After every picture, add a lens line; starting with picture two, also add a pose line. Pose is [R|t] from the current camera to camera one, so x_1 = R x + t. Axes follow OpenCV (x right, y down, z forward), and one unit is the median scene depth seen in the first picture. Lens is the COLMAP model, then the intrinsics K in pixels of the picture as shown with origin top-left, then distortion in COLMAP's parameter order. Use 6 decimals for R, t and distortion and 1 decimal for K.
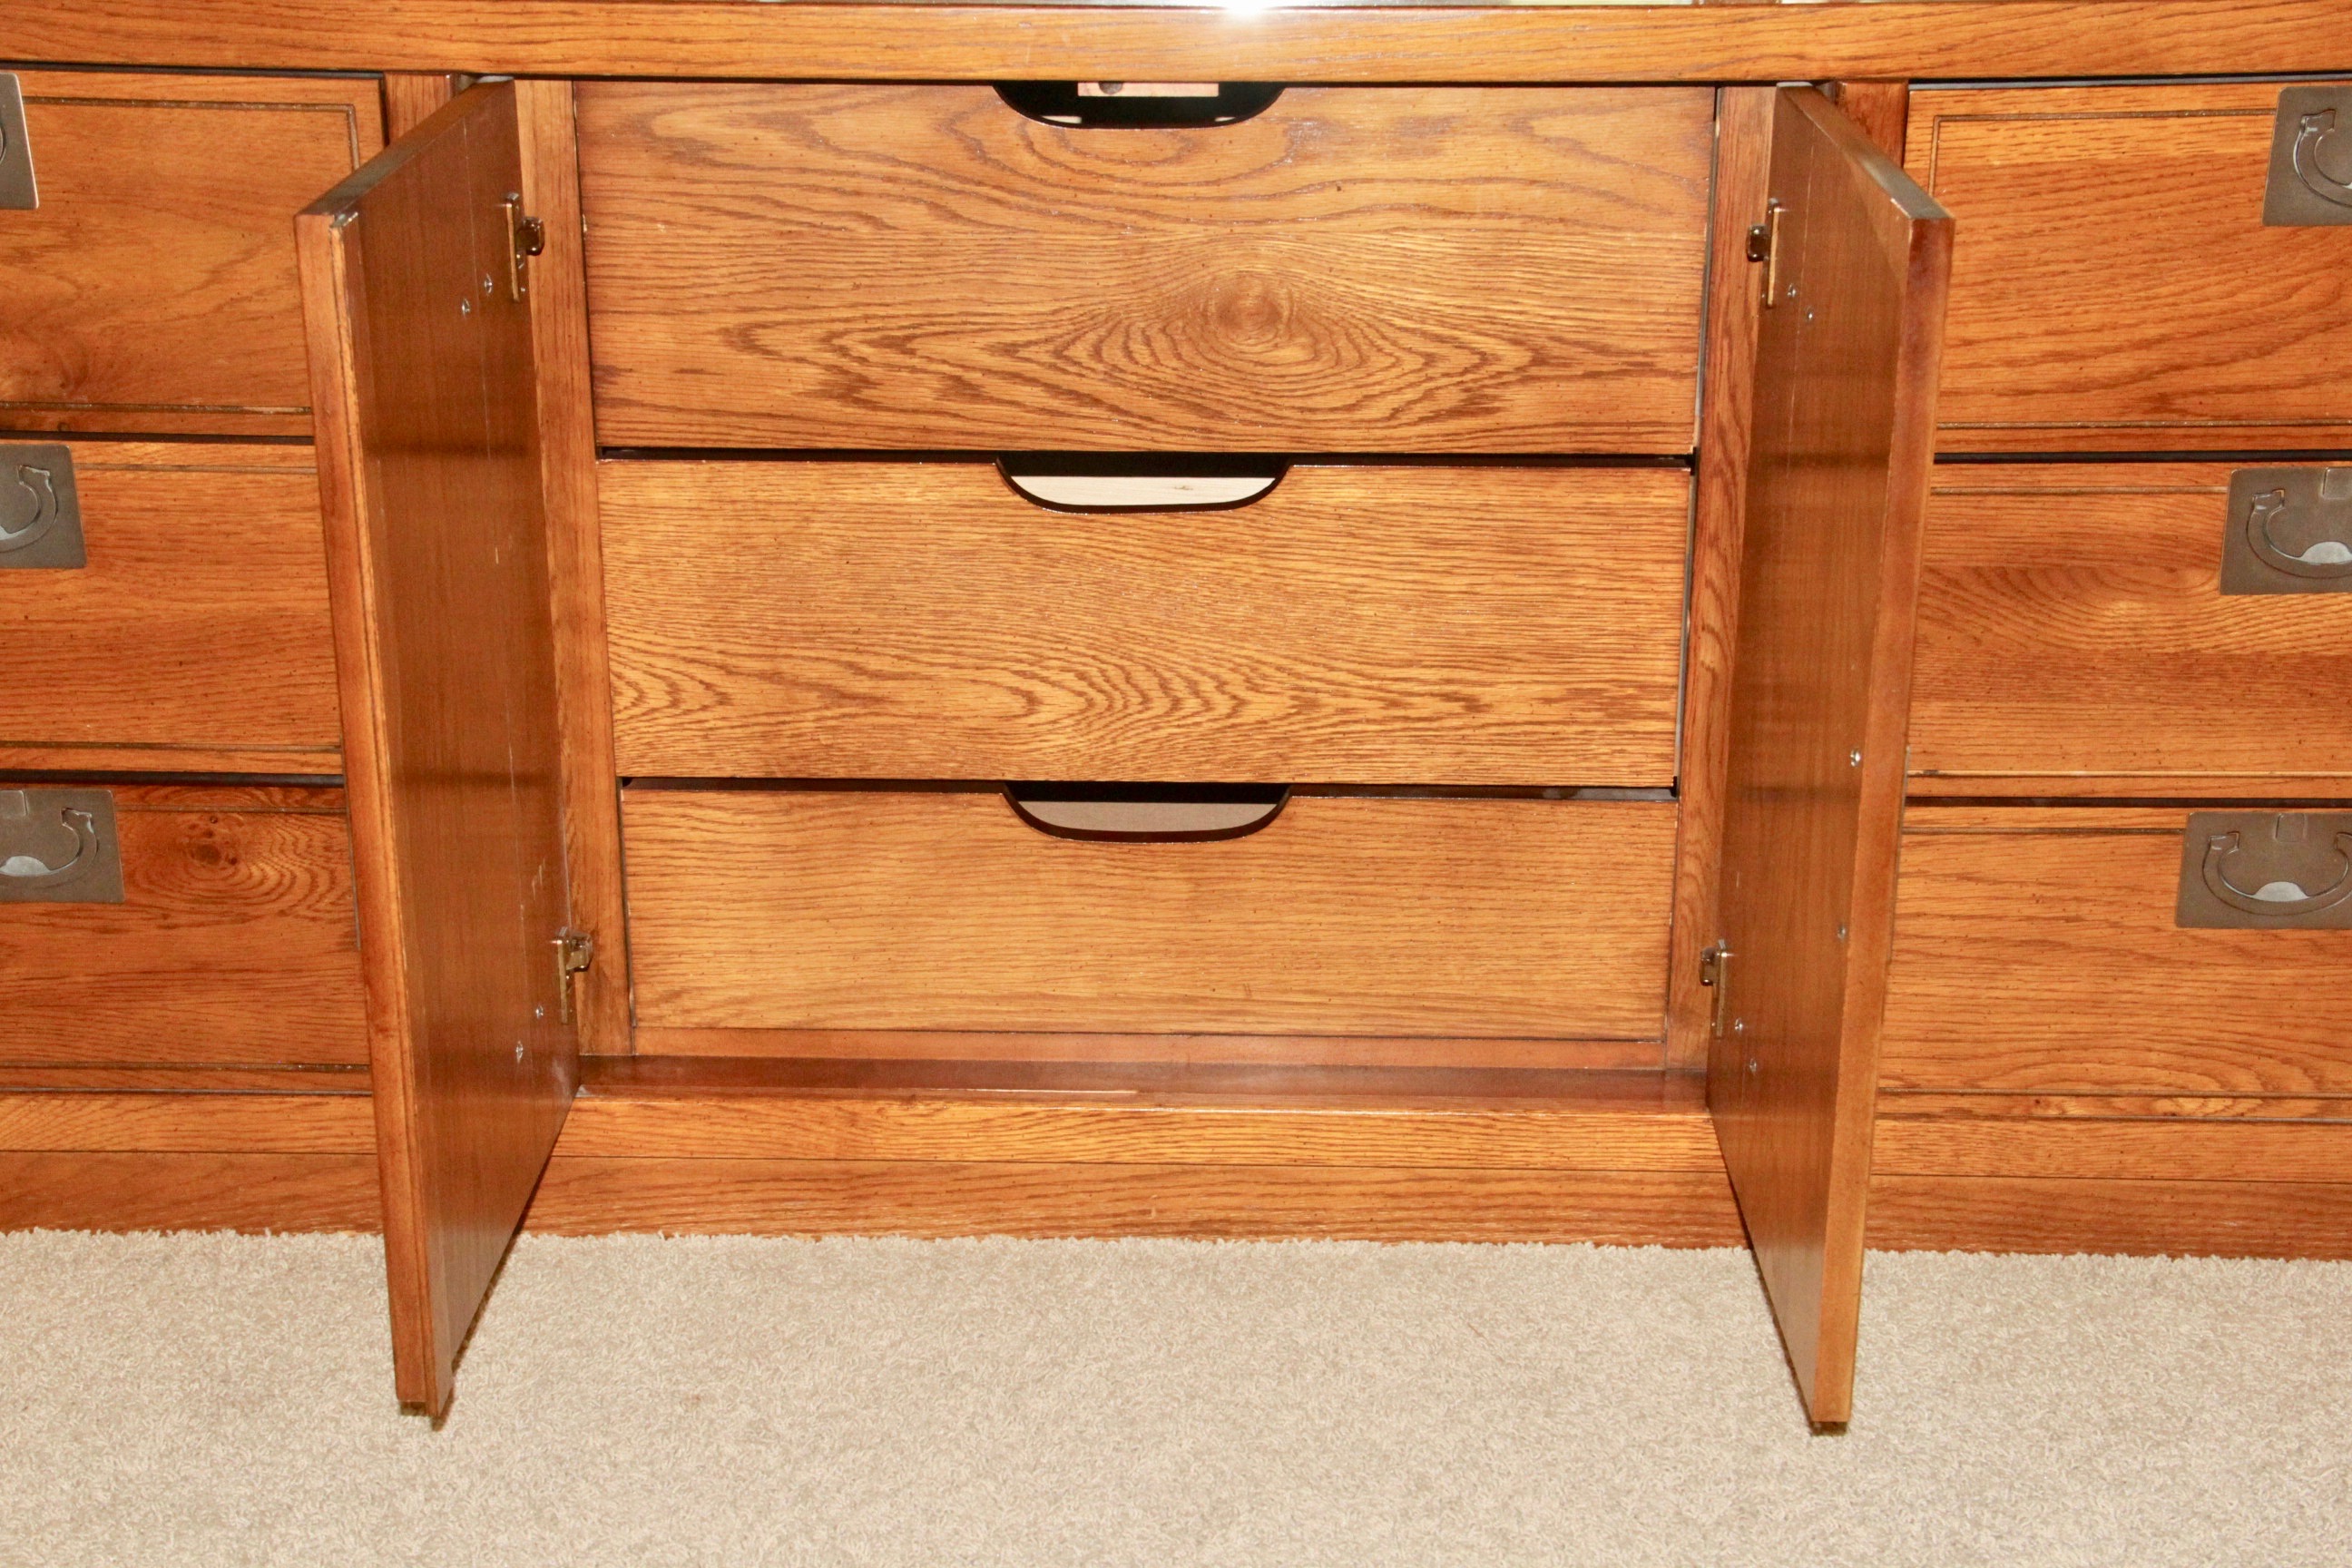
lens RADIAL K [[3828.9, 0, 1147.7], [0, 3828.9, 787.0], [0, 0, 1]] dist [0.073833, 0.746074]
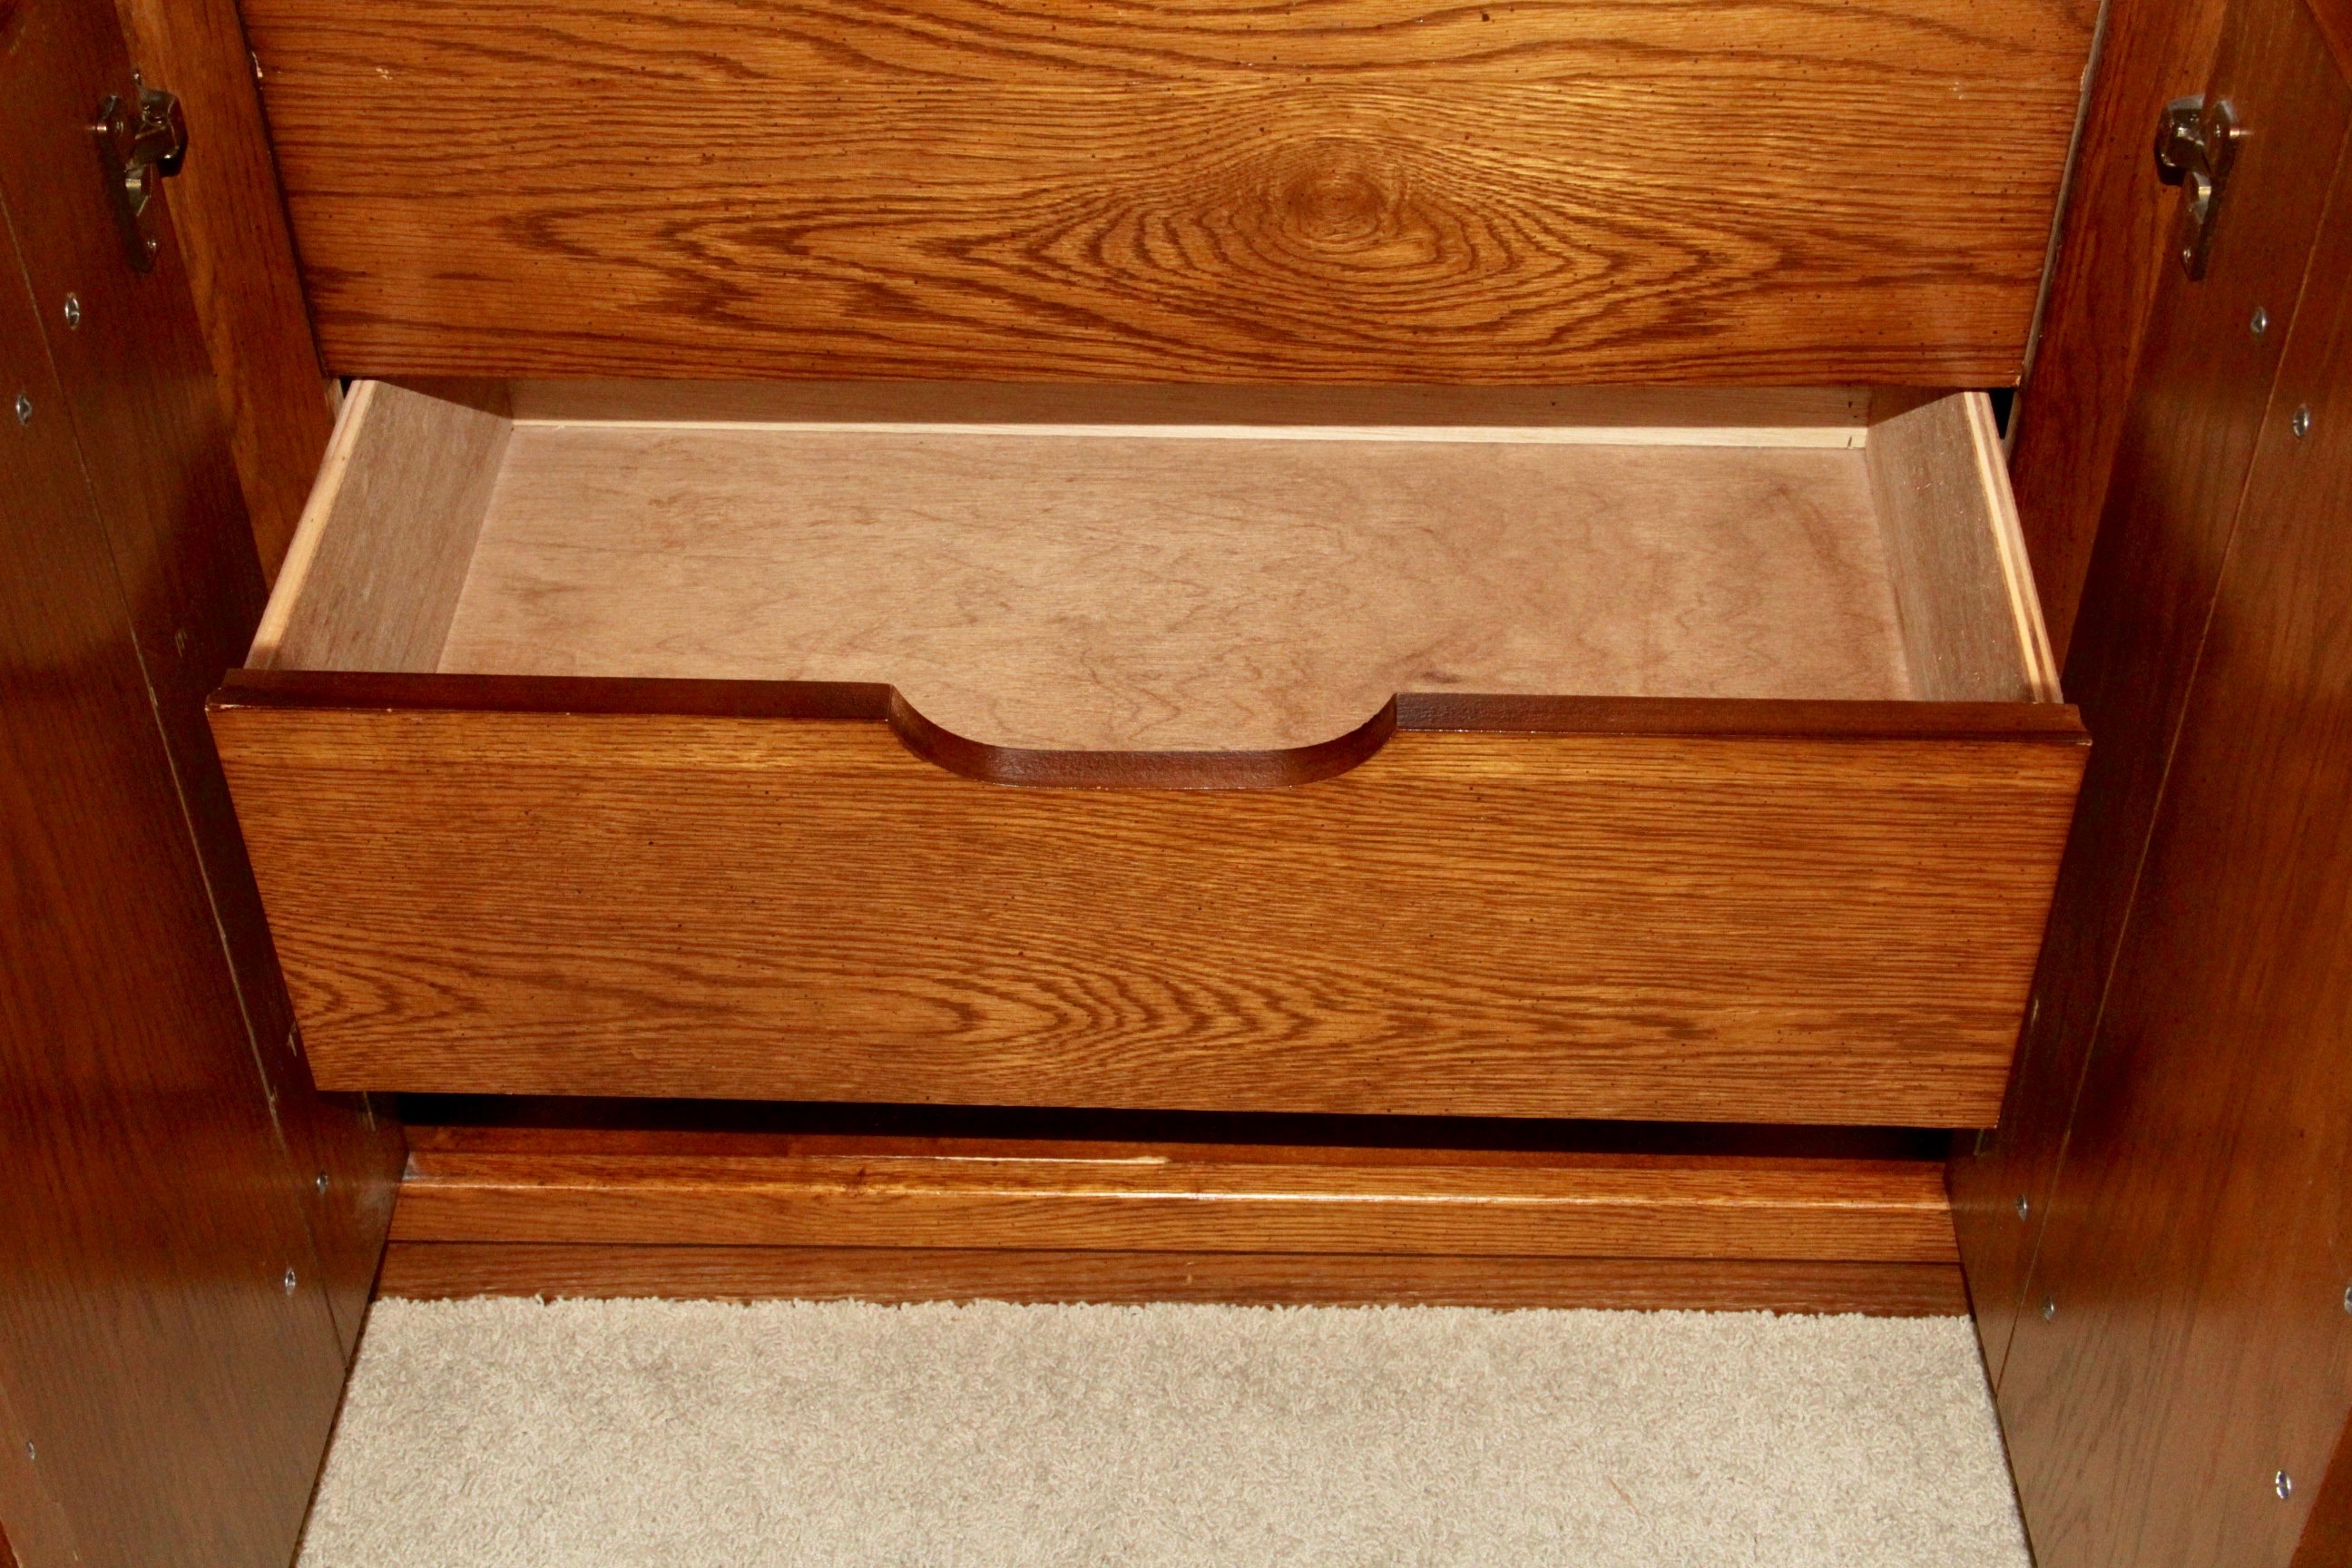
lens RADIAL K [[3294.7, 0, 1176.0], [0, 3294.7, 784.0], [0, 0, 1]] dist [0.041149, 0.177737]
pose [[0.999740, 0.008896, -0.021017, 0.012808], [-0.001811, 0.948921, 0.315509, -0.204353], [0.022750, -0.315388, 0.948690, 0.459267]]
